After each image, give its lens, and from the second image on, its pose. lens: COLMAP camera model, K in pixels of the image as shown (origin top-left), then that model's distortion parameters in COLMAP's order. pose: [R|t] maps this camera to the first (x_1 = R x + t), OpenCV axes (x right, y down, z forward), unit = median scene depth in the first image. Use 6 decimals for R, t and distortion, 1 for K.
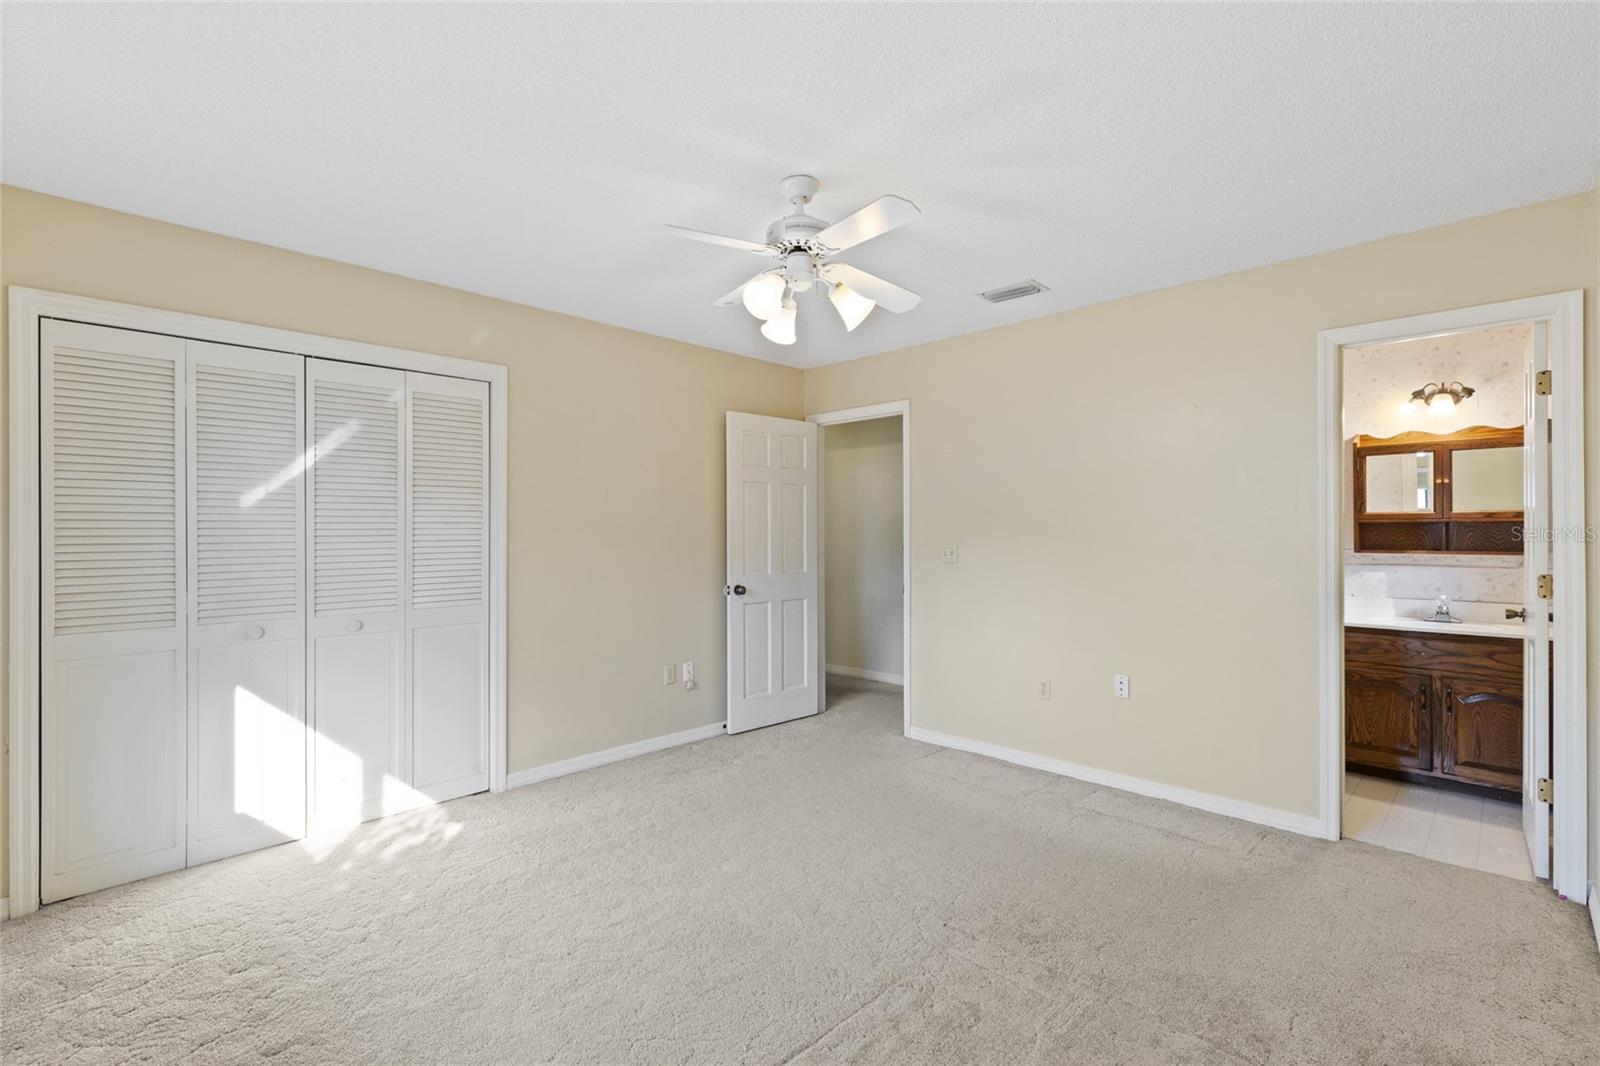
lens RADIAL K [[723.6, 0, 800.0], [0, 723.6, 533.0], [0, 0, 1]] dist [0.009193, -0.000210]
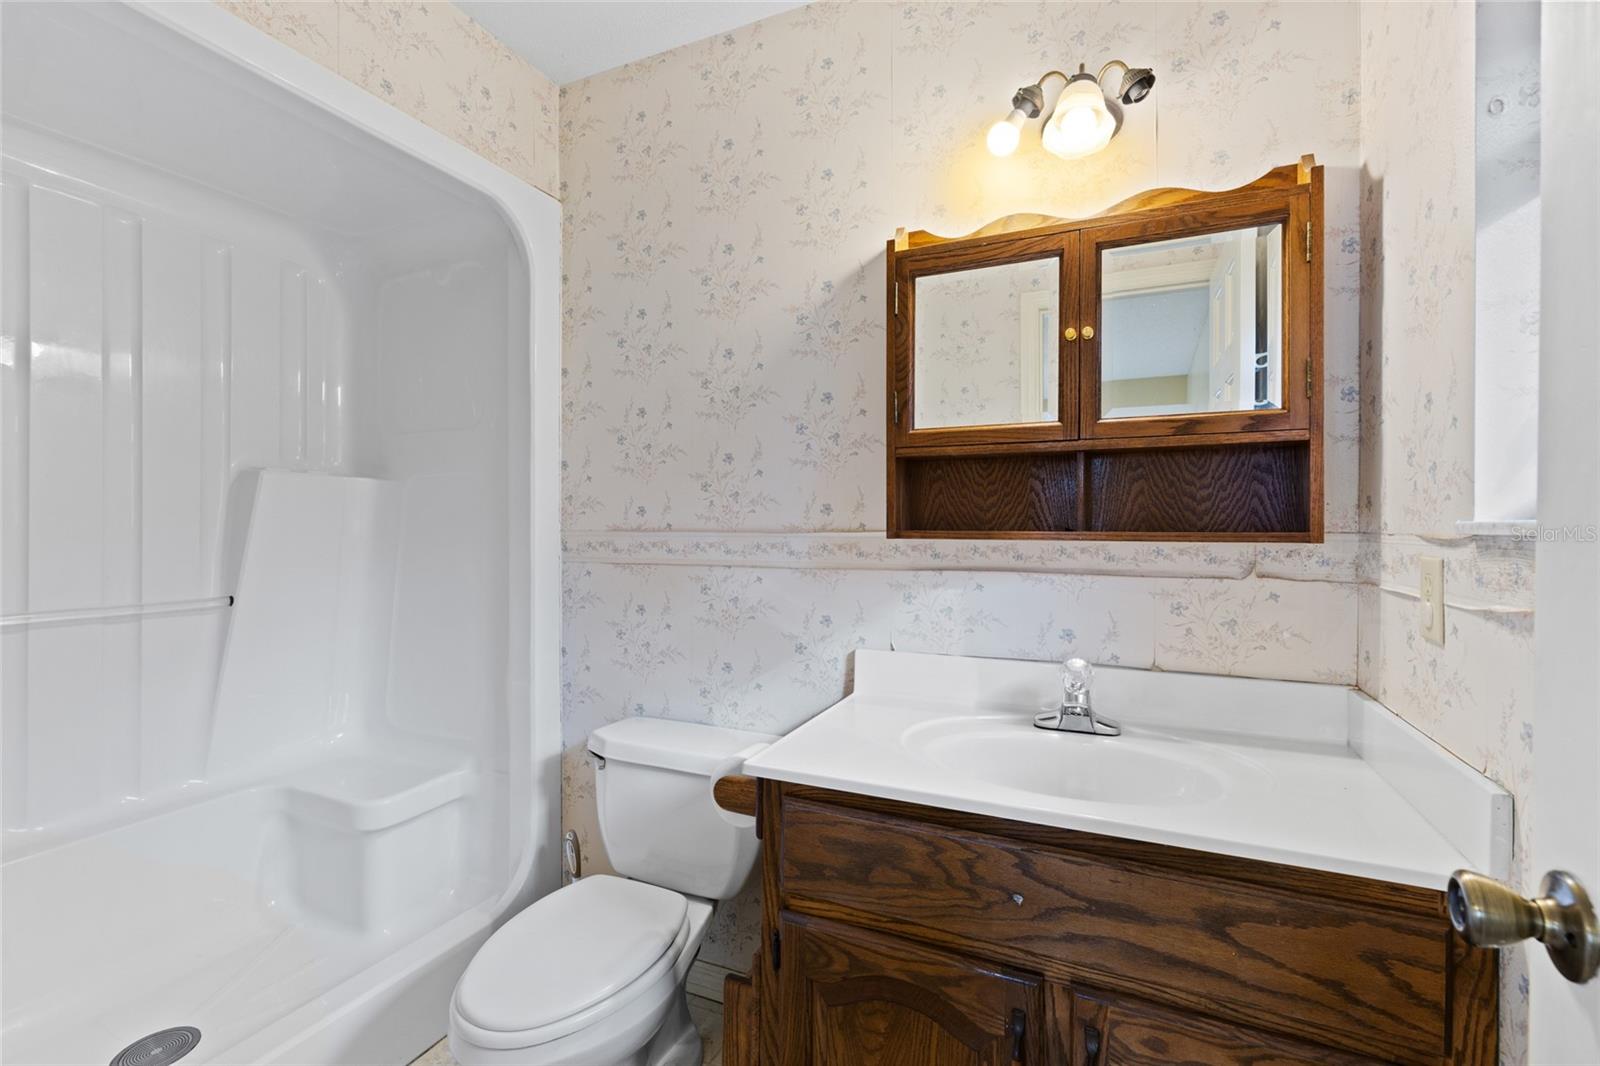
lens RADIAL K [[723.6, 0, 800.0], [0, 723.6, 533.0], [0, 0, 1]] dist [0.009193, -0.000210]
pose [[0.937372, 0.001092, 0.348327, 0.633032], [-0.004129, 0.999960, 0.007977, 0.023247], [-0.348304, -0.008916, 0.937339, 0.717287]]
